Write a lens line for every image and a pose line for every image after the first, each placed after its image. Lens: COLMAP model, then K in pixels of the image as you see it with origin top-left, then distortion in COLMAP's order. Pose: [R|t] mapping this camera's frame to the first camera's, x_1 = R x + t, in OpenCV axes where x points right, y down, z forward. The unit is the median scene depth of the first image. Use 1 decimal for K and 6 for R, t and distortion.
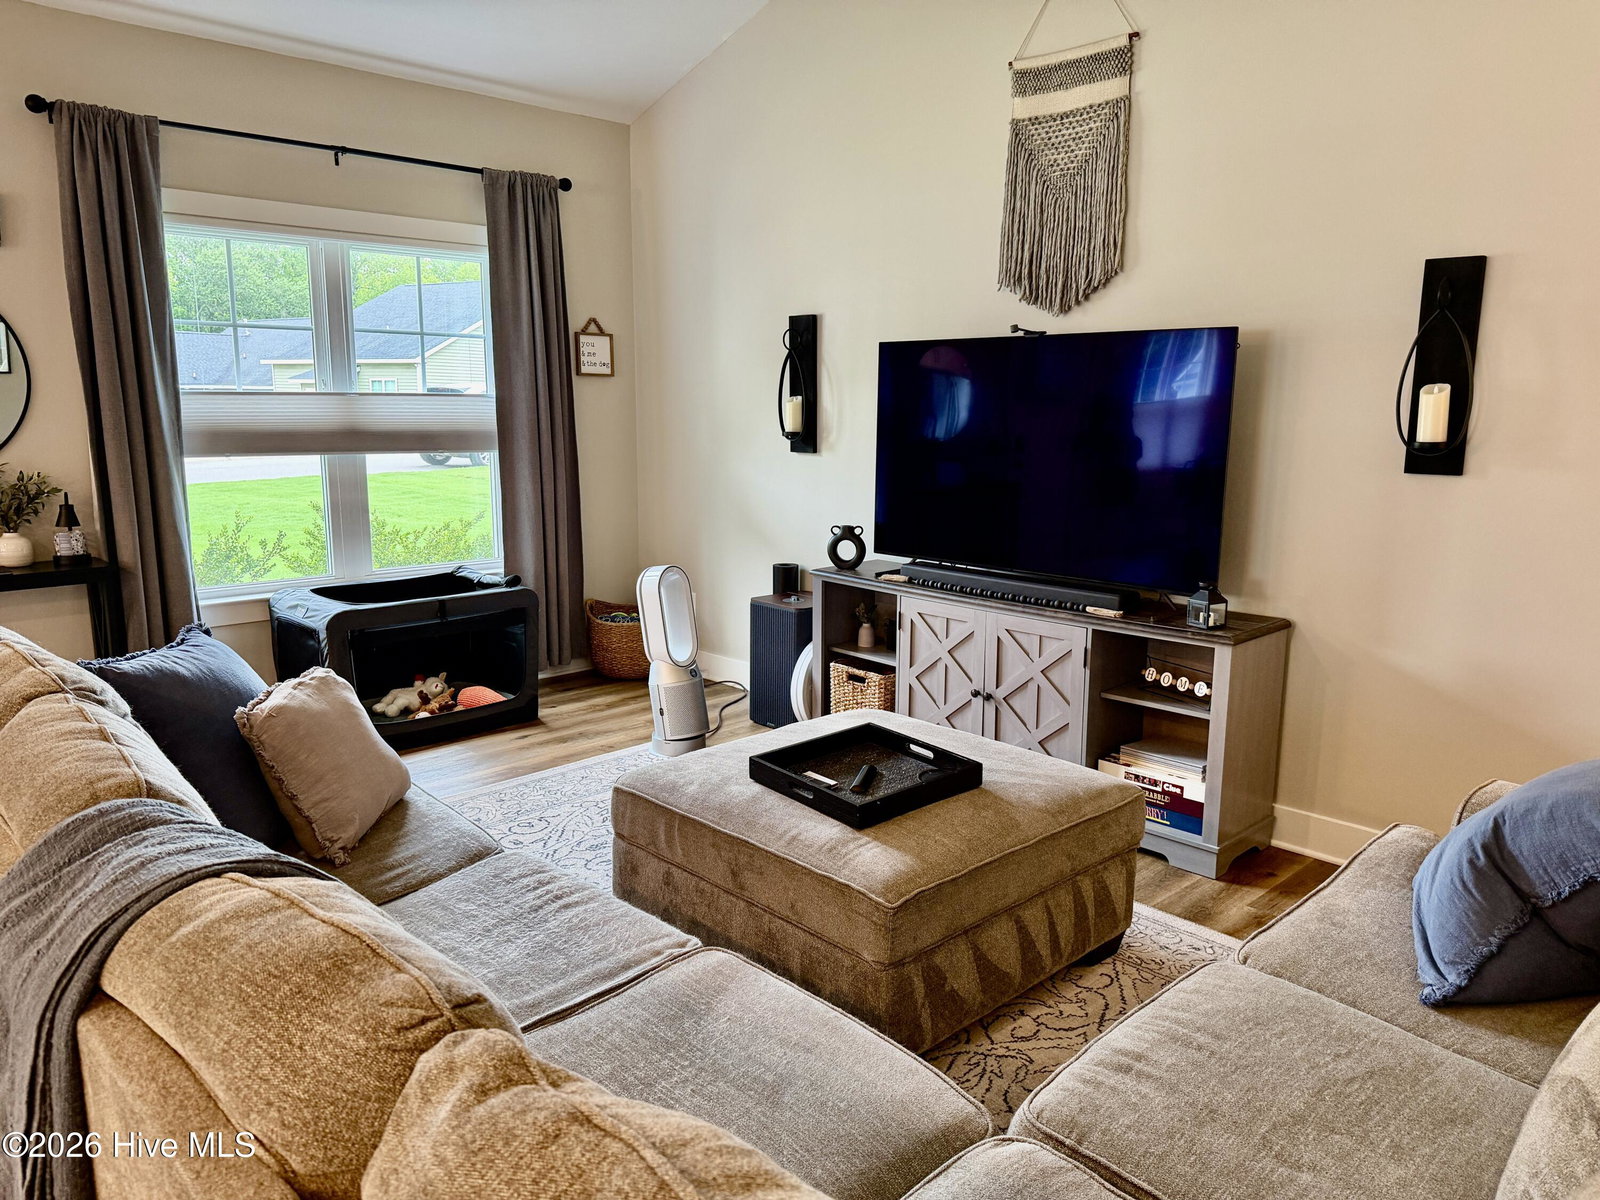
lens RADIAL K [[1146.4, 0, 800.0], [0, 1146.4, 600.0], [0, 0, 1]] dist [0.003095, 0.001008]
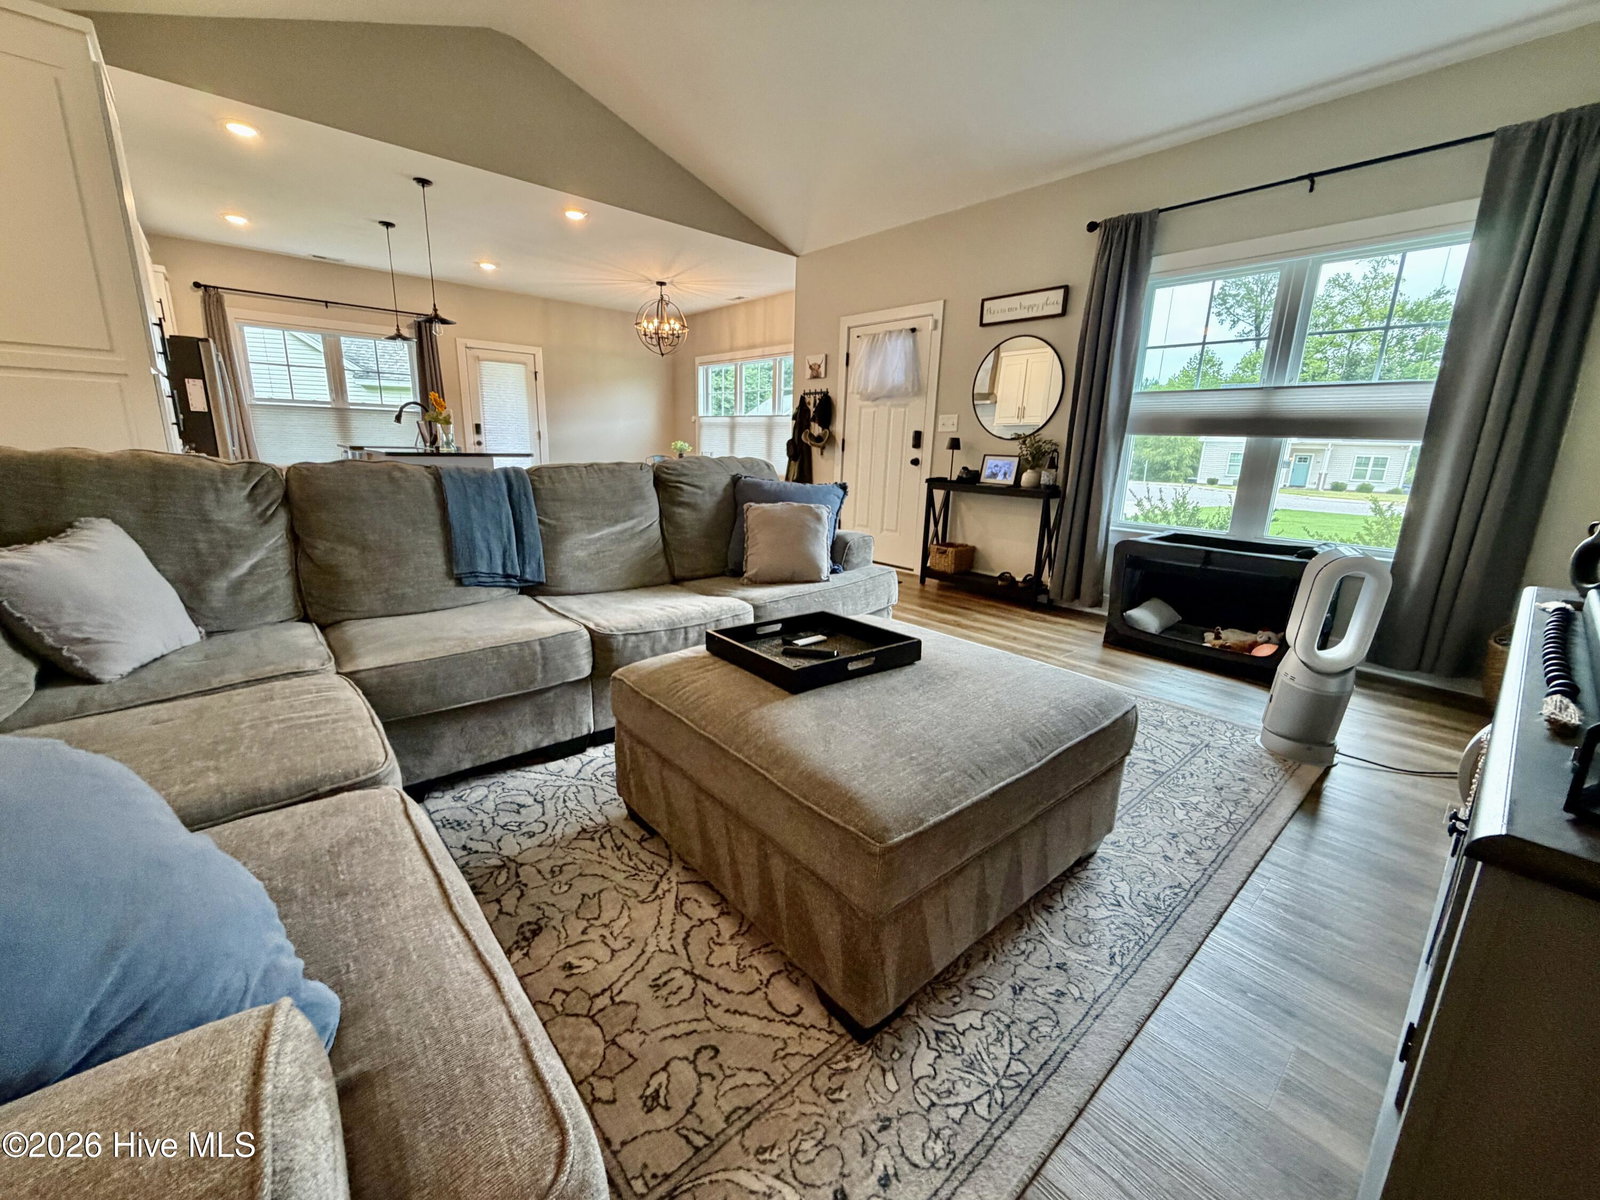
lens RADIAL K [[638.8, 0, 800.0], [0, 638.8, 600.0], [0, 0, 1]] dist [-0.011620, -0.000100]
pose [[-0.065972, 0.224433, -0.972254, 0.596559], [-0.198450, 0.951960, 0.233215, -0.029835], [0.977888, 0.208330, -0.018264, 0.923838]]
